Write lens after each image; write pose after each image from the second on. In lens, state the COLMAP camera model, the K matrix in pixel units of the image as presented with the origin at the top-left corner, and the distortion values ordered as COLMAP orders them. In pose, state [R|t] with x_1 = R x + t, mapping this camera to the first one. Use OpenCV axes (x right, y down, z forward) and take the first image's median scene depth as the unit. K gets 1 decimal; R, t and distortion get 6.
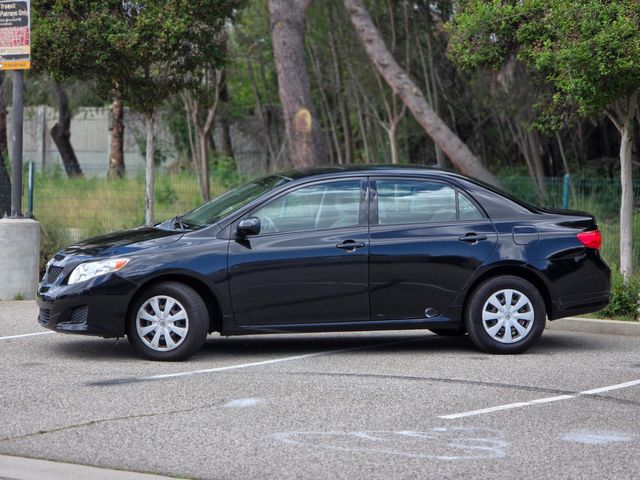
lens RADIAL K [[2138.0, 0, 320.7], [0, 2138.0, 236.9], [0, 0, 1]] dist [0.271540, 0.000000]
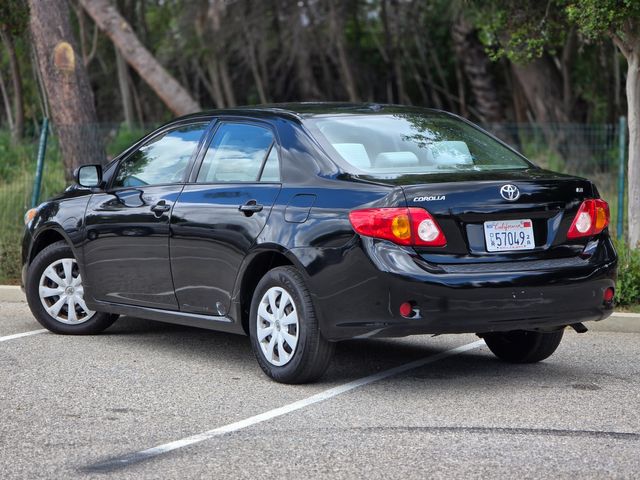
lens RADIAL K [[2138.0, 0, 320.7], [0, 2138.0, 220.7], [0, 0, 1]] dist [0.271540, 0.000000]
pose [[0.980074, -0.022127, 0.197397, -0.074574], [0.018888, 0.999655, 0.018278, -0.005369], [-0.197733, -0.014186, 0.980153, 0.183659]]
